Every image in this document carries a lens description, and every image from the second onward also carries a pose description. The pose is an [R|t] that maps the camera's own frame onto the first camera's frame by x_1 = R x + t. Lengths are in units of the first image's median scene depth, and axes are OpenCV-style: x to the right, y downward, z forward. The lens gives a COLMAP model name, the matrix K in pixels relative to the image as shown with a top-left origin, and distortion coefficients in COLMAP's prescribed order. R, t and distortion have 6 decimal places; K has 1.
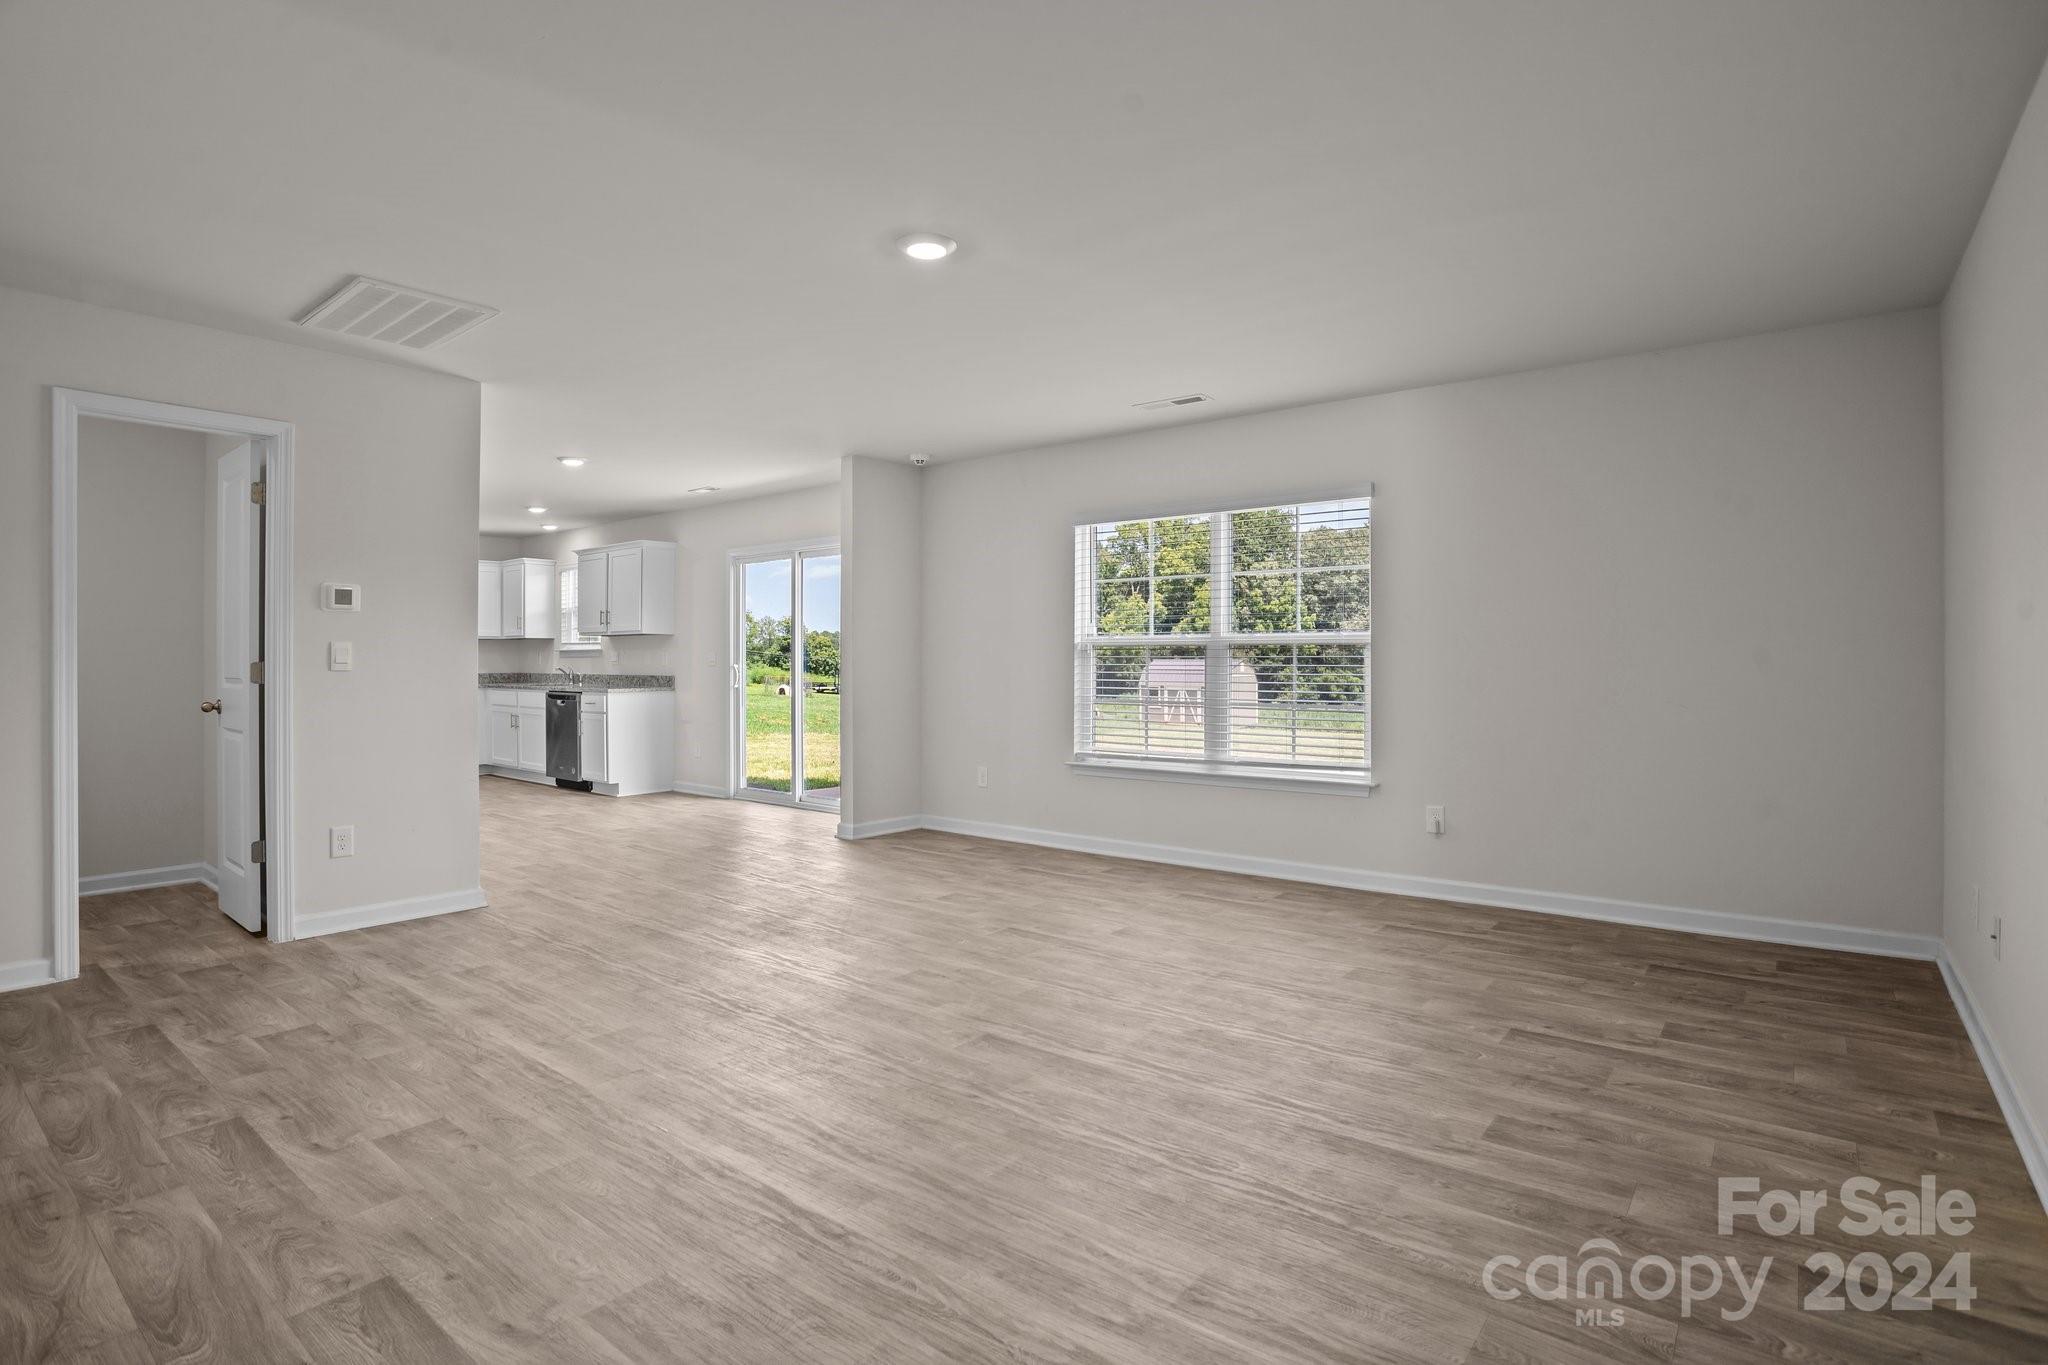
lens RADIAL K [[1007.3, 0, 975.2], [0, 1007.3, 669.0], [0, 0, 1]] dist [-0.006074, 0.007183]
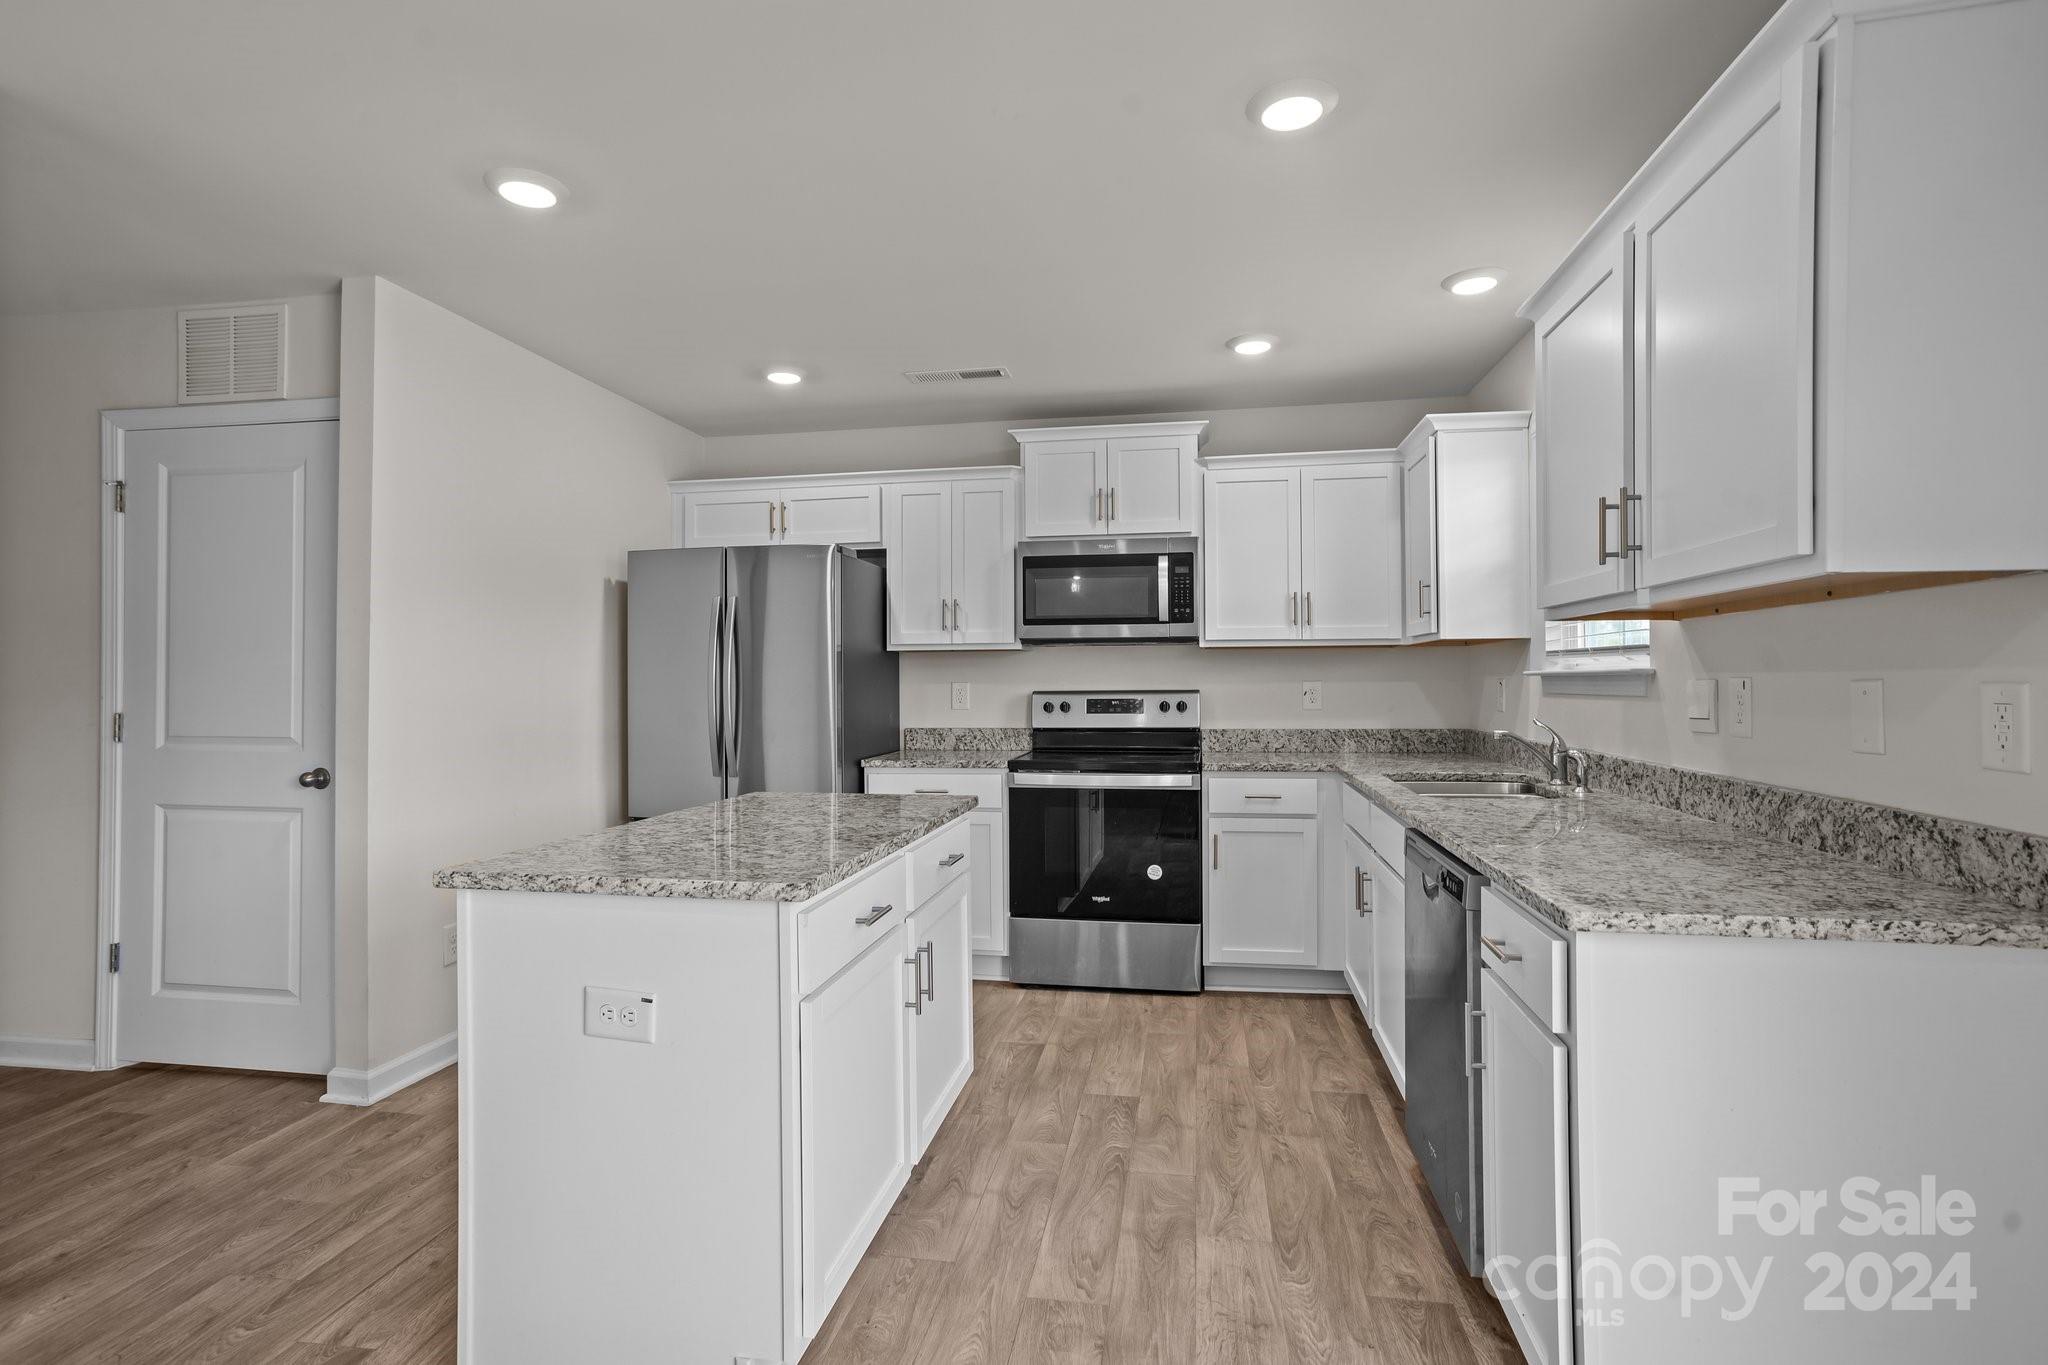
lens RADIAL K [[1007.3, 0, 1030.2], [0, 1007.3, 659.6], [0, 0, 1]] dist [-0.006074, 0.007183]
pose [[0.524556, -0.021151, -0.851113, -0.264650], [-0.001962, 0.999659, -0.026051, -0.016940], [0.851374, 0.015335, 0.524335, 0.823684]]
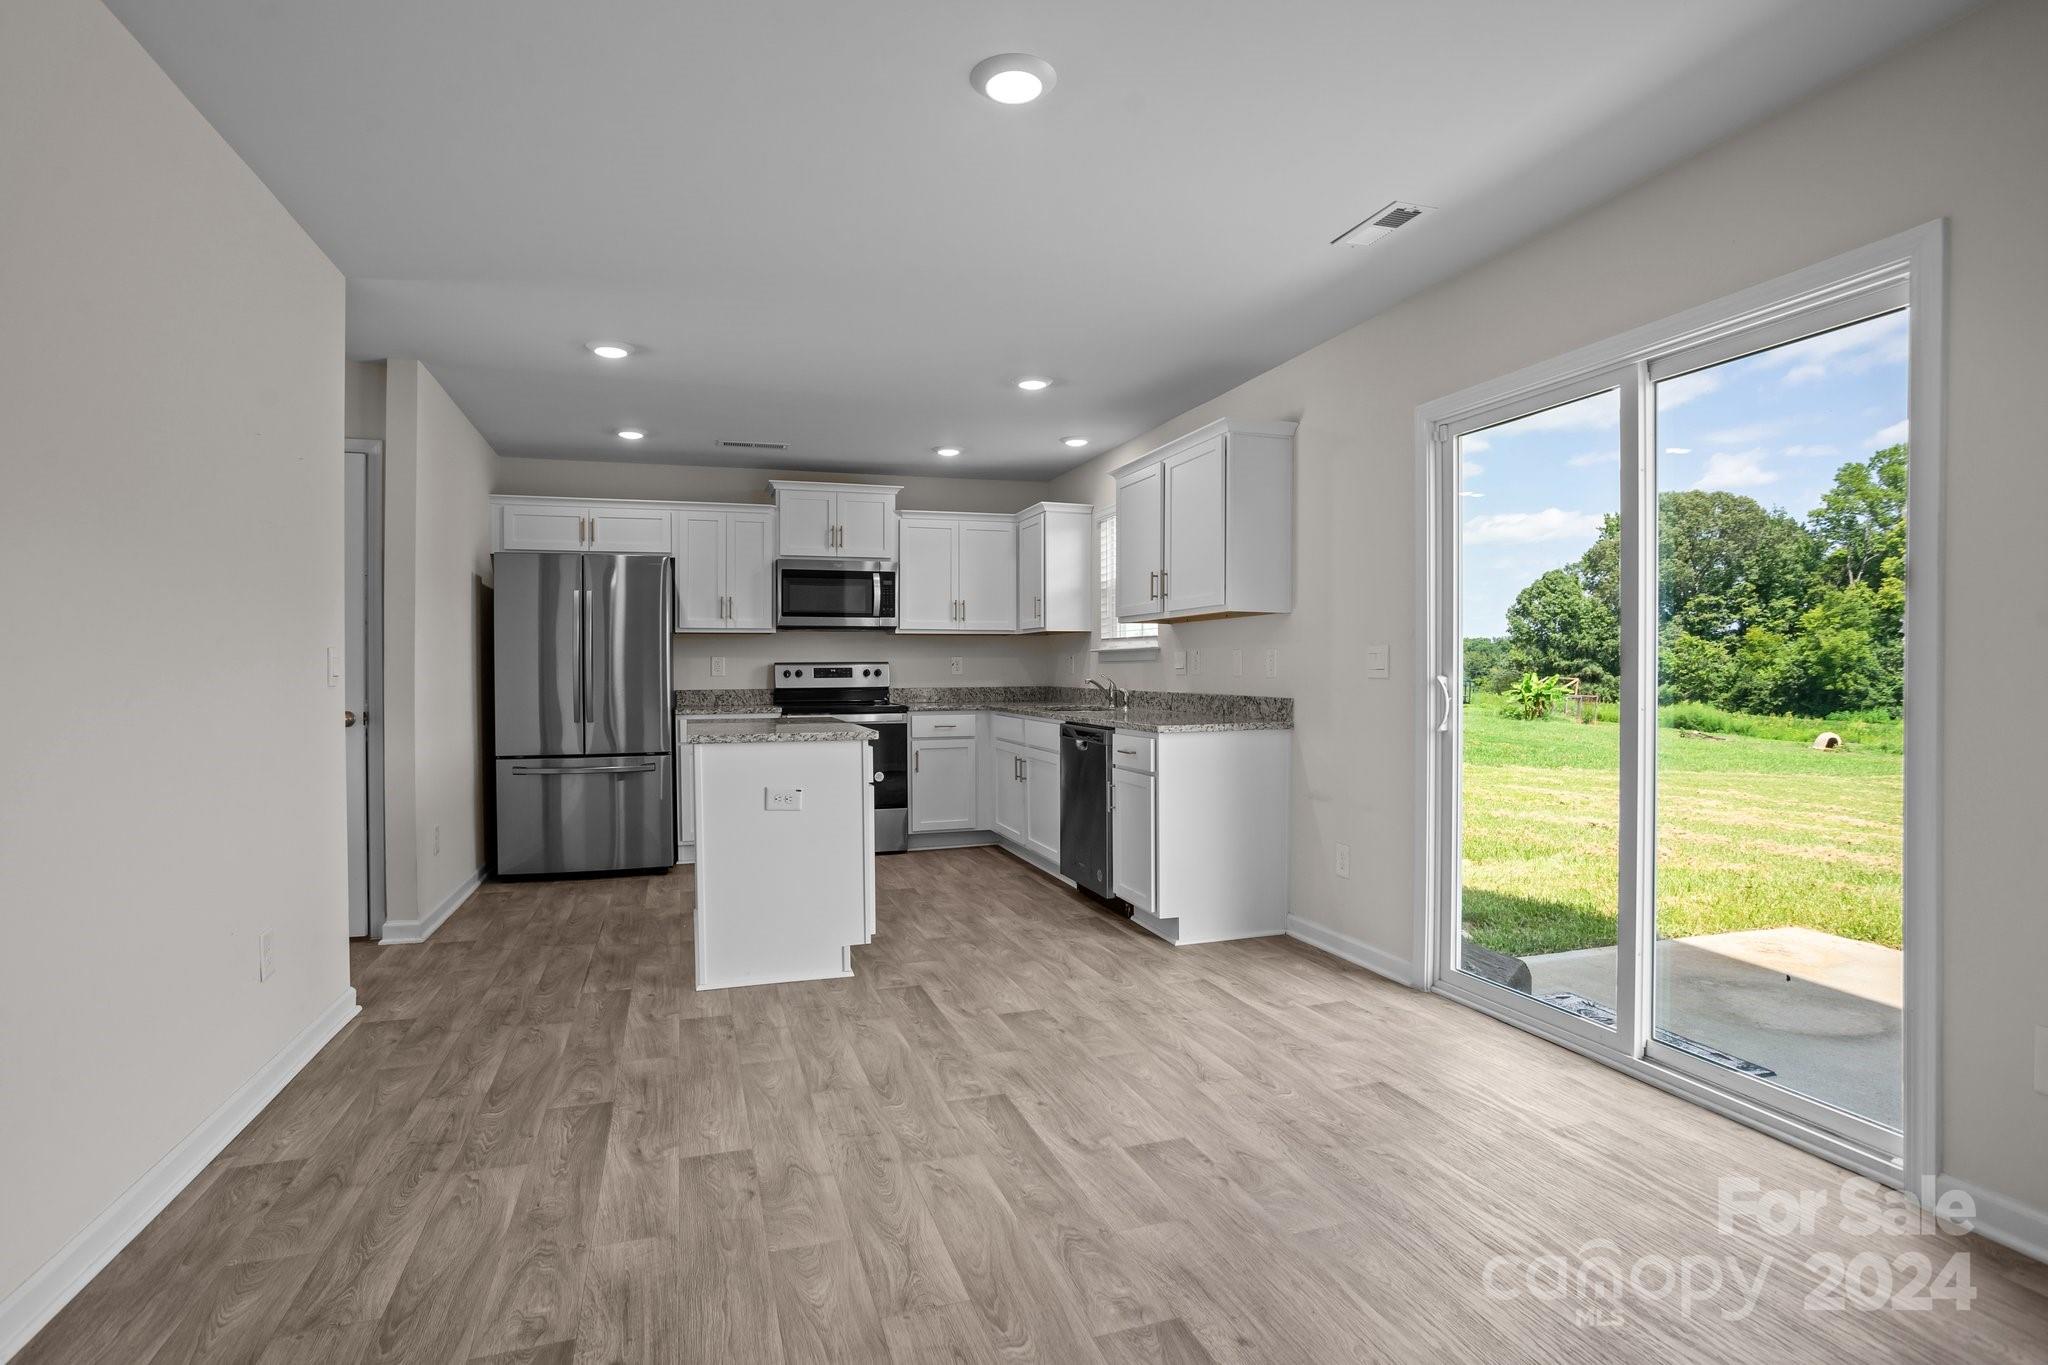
lens RADIAL K [[1083.4, 0, 1011.7], [0, 1083.4, 679.5], [0, 0, 1]] dist [-0.016585, 0.002373]
pose [[0.865861, 0.001011, -0.500284, -0.156787], [-0.000230, 0.999999, 0.001623, -0.002682], [0.500285, -0.001290, 0.865860, 0.488558]]
